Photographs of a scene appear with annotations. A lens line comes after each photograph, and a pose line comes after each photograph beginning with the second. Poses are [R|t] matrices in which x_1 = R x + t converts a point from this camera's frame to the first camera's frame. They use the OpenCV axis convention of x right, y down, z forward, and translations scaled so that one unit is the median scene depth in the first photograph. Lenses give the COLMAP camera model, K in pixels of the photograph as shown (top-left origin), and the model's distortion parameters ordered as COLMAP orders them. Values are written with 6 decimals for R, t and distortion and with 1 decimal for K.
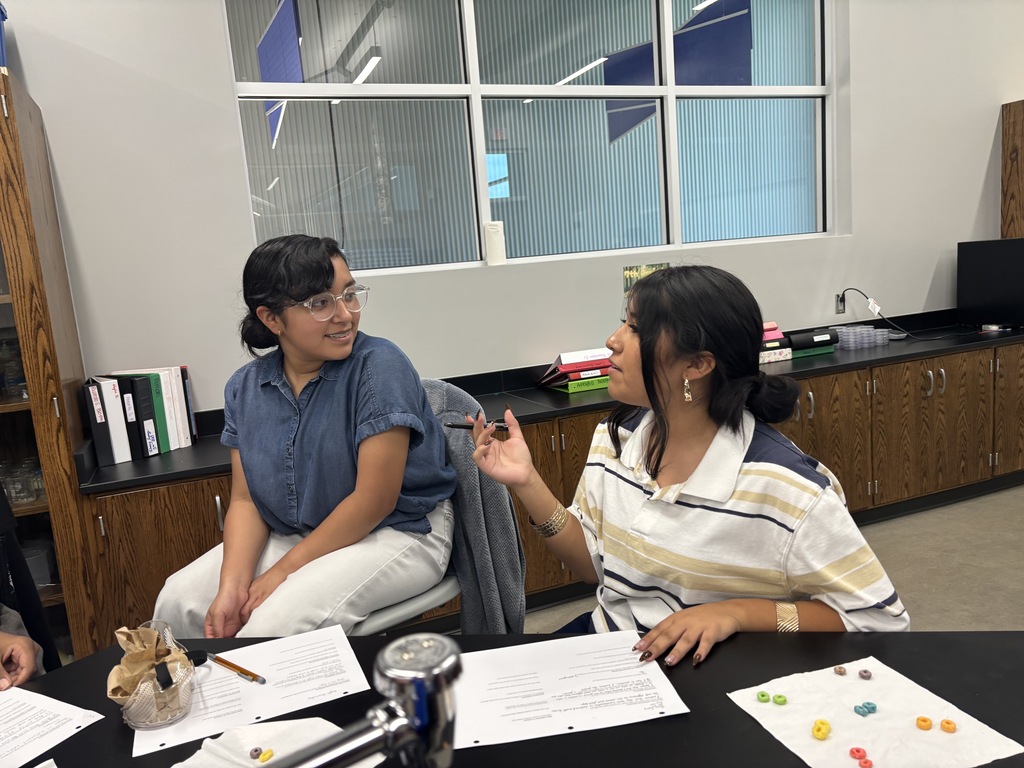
lens RADIAL K [[770.1, 0, 512.0], [0, 770.1, 384.0], [0, 0, 1]] dist [0.066277, -0.093943]
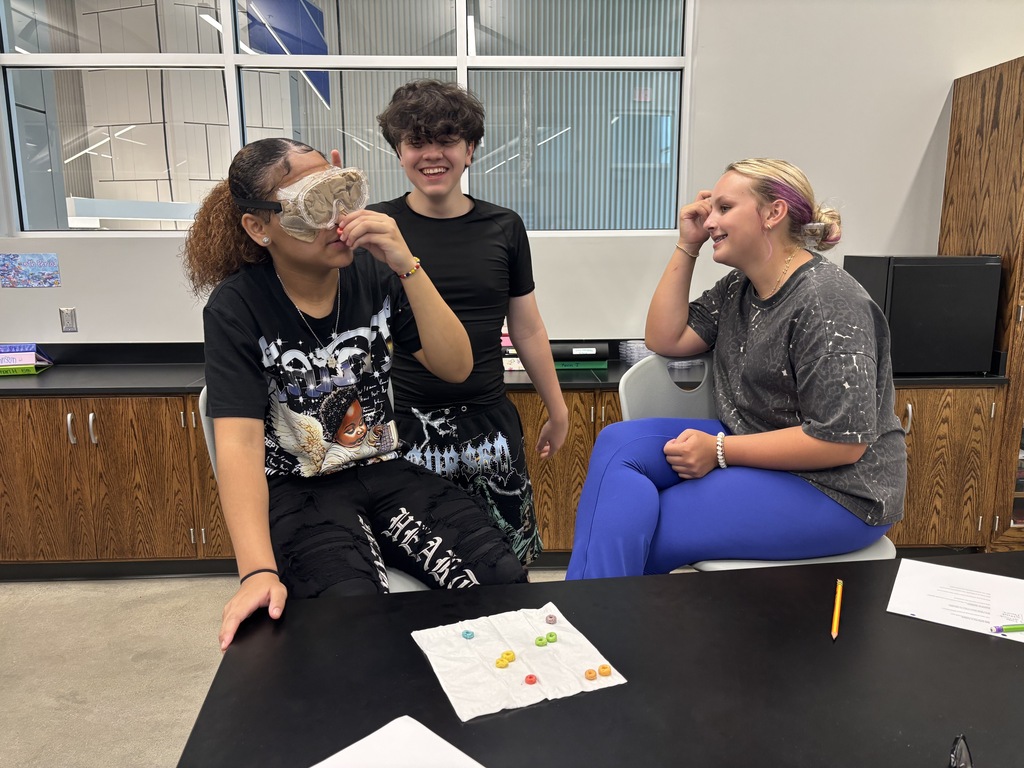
lens RADIAL K [[770.1, 0, 512.0], [0, 770.1, 384.0], [0, 0, 1]] dist [0.066277, -0.093943]
pose [[0.935417, 0.141151, -0.324149, 0.619186], [-0.125180, 0.989681, 0.069717, -0.073649], [0.330645, -0.024638, 0.943434, 0.149250]]
